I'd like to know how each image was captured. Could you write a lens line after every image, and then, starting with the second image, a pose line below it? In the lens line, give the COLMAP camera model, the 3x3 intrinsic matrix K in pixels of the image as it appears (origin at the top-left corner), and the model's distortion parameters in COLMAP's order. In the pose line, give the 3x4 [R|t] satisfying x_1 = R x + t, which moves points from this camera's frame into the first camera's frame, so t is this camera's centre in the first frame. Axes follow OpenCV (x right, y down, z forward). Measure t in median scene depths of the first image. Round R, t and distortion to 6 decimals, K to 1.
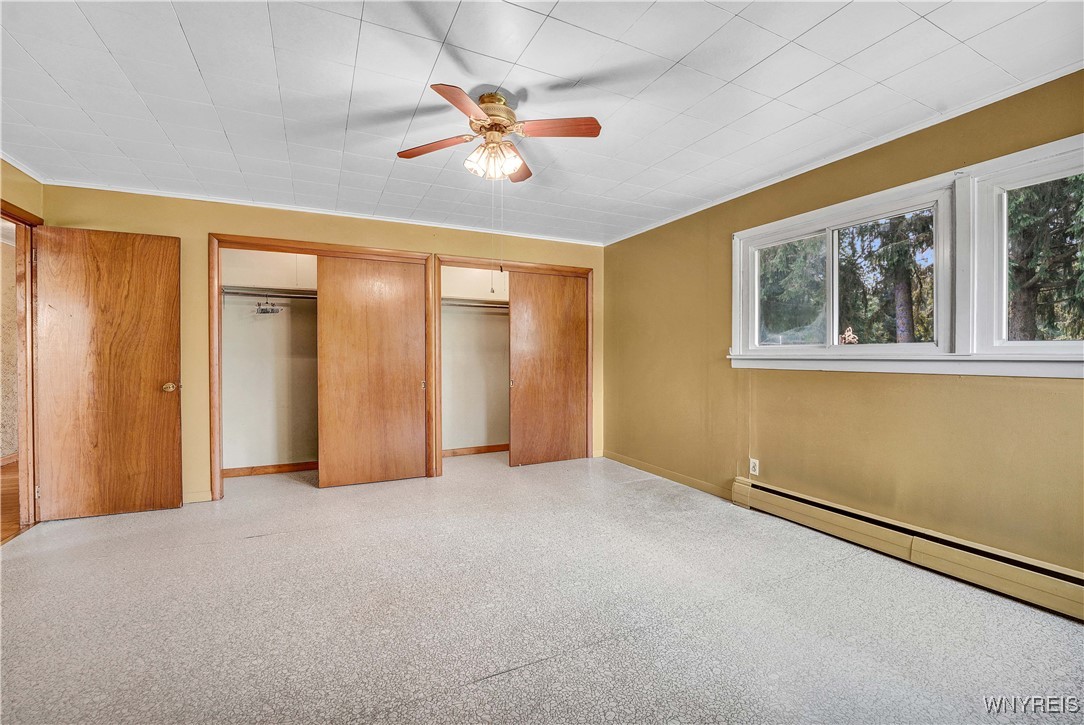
lens RADIAL K [[451.2, 0, 545.8], [0, 451.2, 358.7], [0, 0, 1]] dist [-0.021356, -0.000389]
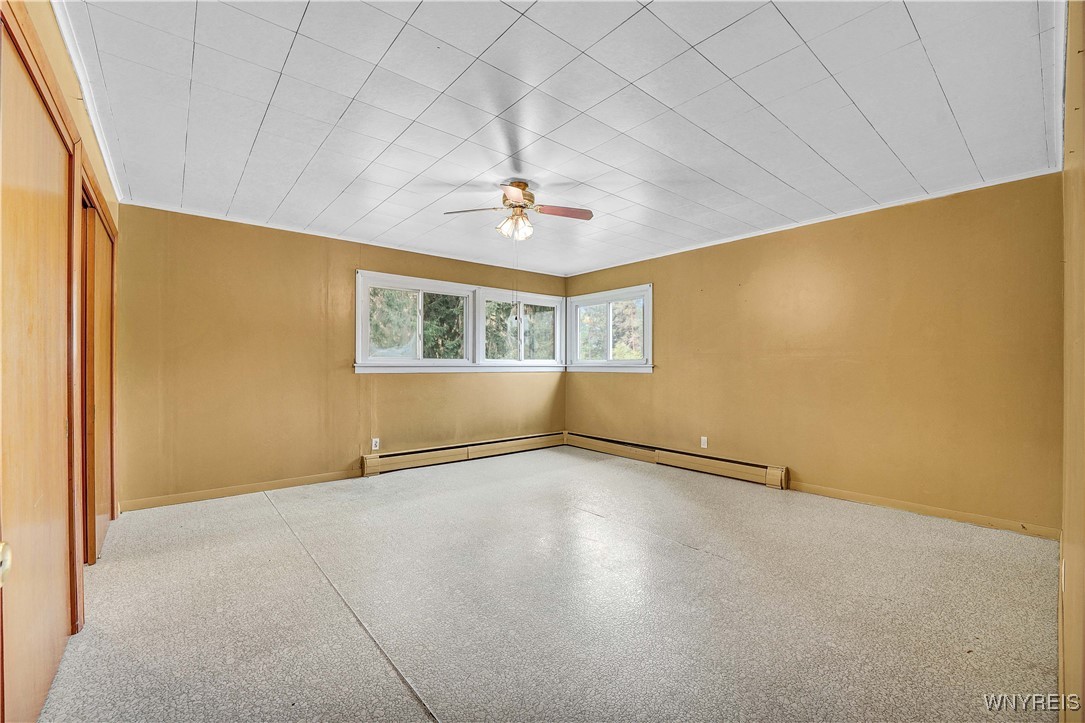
lens RADIAL K [[451.6, 0, 539.5], [0, 451.6, 364.1], [0, 0, 1]] dist [-0.021356, -0.000389]
pose [[-0.225029, 0.001292, 0.974351, -0.962254], [0.002709, 0.999996, -0.000700, -0.004116], [-0.974348, 0.002482, -0.225032, 0.783413]]
